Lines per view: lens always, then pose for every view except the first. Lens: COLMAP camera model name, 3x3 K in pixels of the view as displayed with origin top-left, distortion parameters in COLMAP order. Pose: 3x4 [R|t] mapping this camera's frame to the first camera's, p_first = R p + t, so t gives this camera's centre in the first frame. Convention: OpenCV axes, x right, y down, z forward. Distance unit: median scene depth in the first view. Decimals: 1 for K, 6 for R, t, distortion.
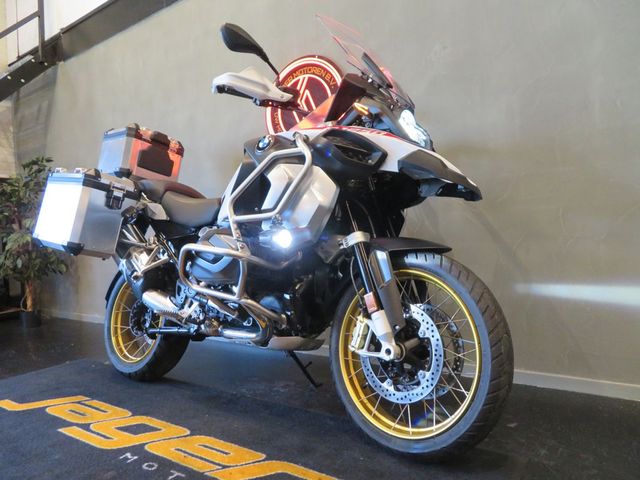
lens RADIAL K [[466.9, 0, 319.9], [0, 466.9, 240.2], [0, 0, 1]] dist [-0.001204, 0.003946]
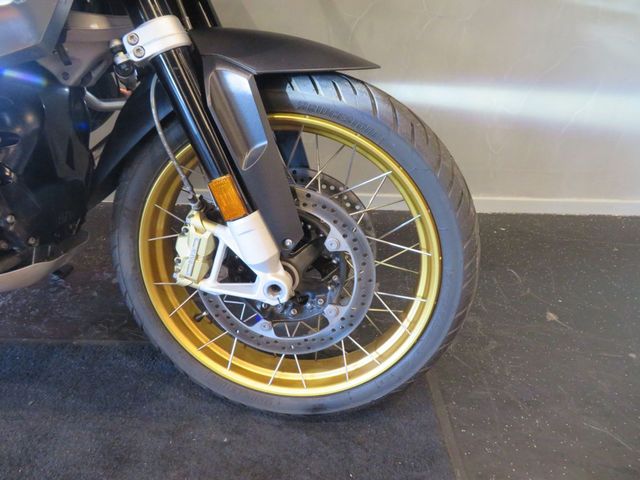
lens RADIAL K [[466.9, 0, 320.4], [0, 466.9, 239.7], [0, 0, 1]] dist [-0.001204, 0.003946]
pose [[0.819823, -0.236094, 0.521679, -0.062298], [-0.054011, 0.875101, 0.480918, -0.053875], [-0.570064, -0.422444, 0.704676, 0.600976]]
